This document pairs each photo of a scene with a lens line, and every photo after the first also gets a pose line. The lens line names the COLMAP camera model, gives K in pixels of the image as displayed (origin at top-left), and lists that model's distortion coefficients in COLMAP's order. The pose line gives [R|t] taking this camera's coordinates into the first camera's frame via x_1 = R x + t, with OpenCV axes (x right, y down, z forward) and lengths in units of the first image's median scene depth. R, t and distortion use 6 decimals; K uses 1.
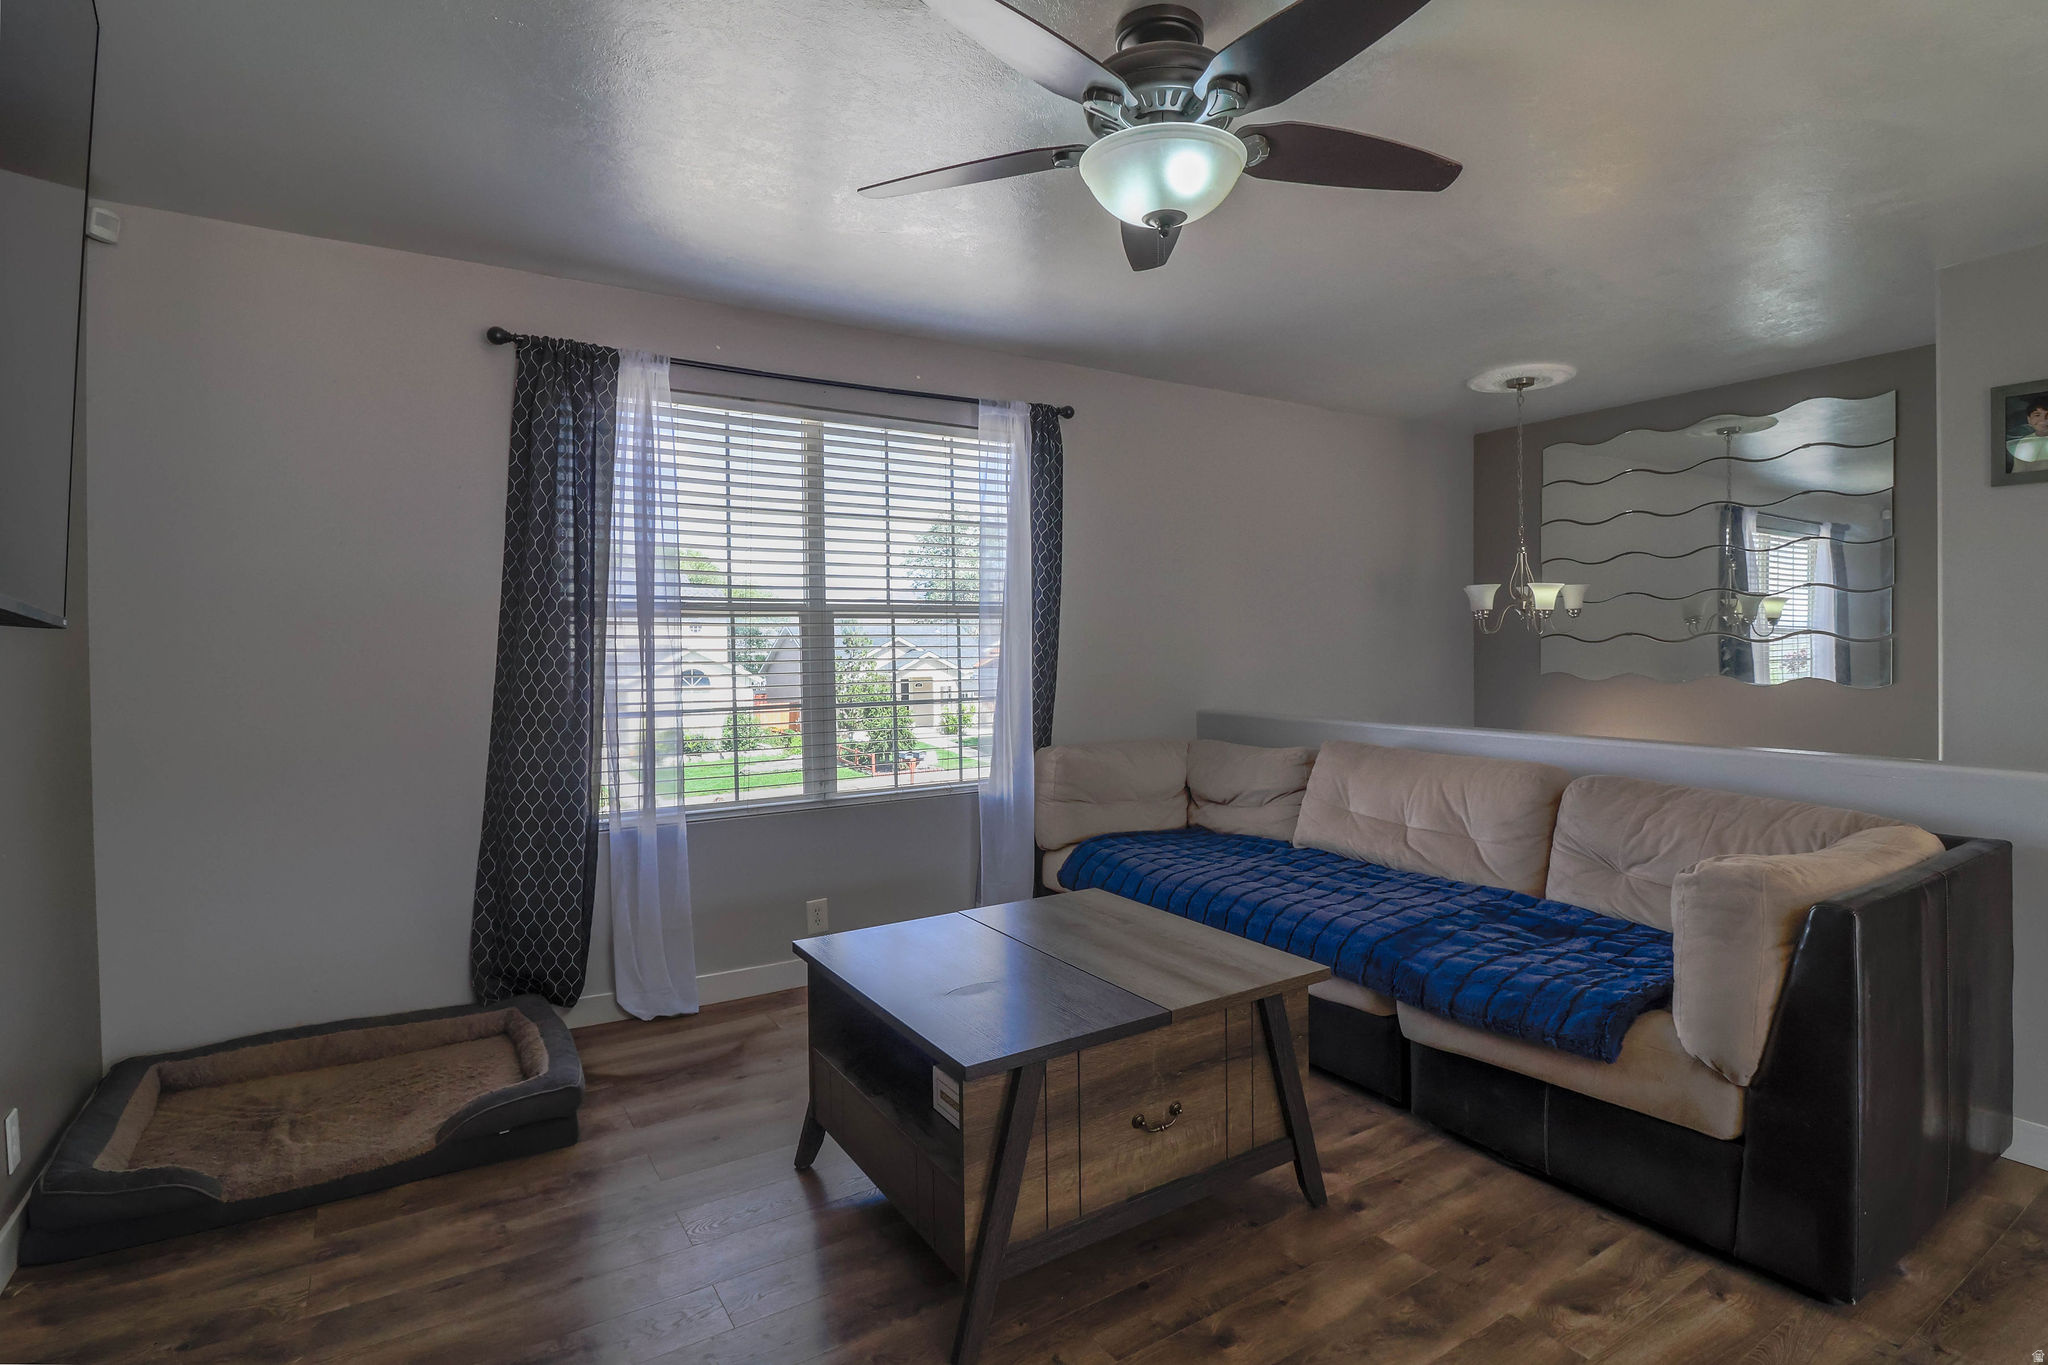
lens RADIAL K [[1017.2, 0, 1061.5], [0, 1017.2, 650.4], [0, 0, 1]] dist [-0.001702, -0.000396]
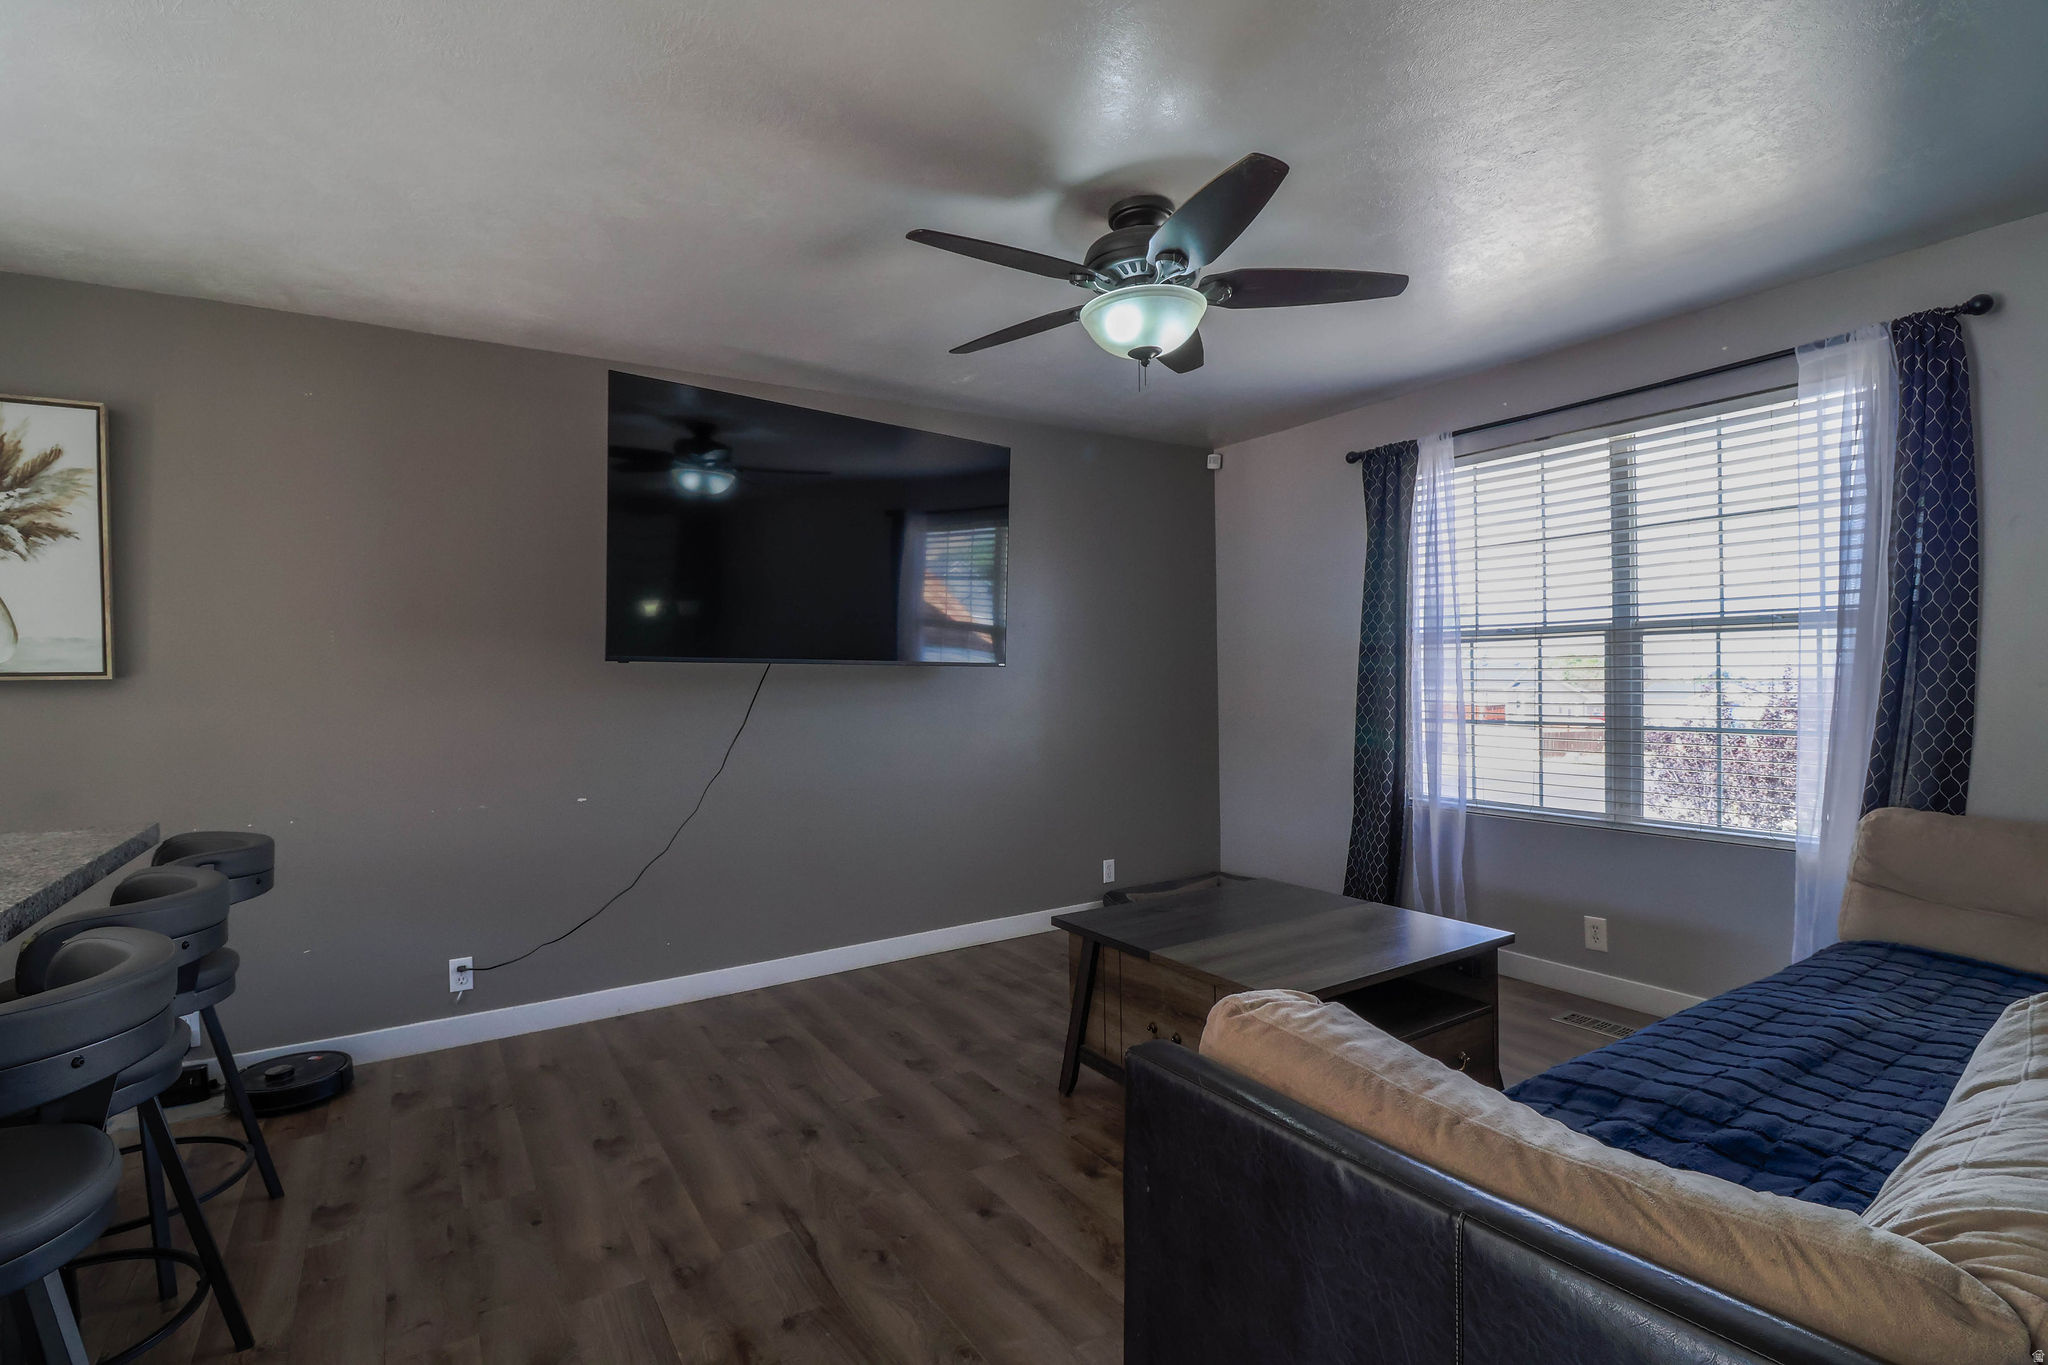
lens RADIAL K [[964.4, 0, 1024.0], [0, 964.4, 682.5], [0, 0, 1]] dist [-0.011679, -0.000777]
pose [[-0.009210, 0.018524, -0.999786, 0.697444], [0.009832, 0.999782, 0.018433, -0.010476], [0.999909, -0.009660, -0.009390, 0.436665]]
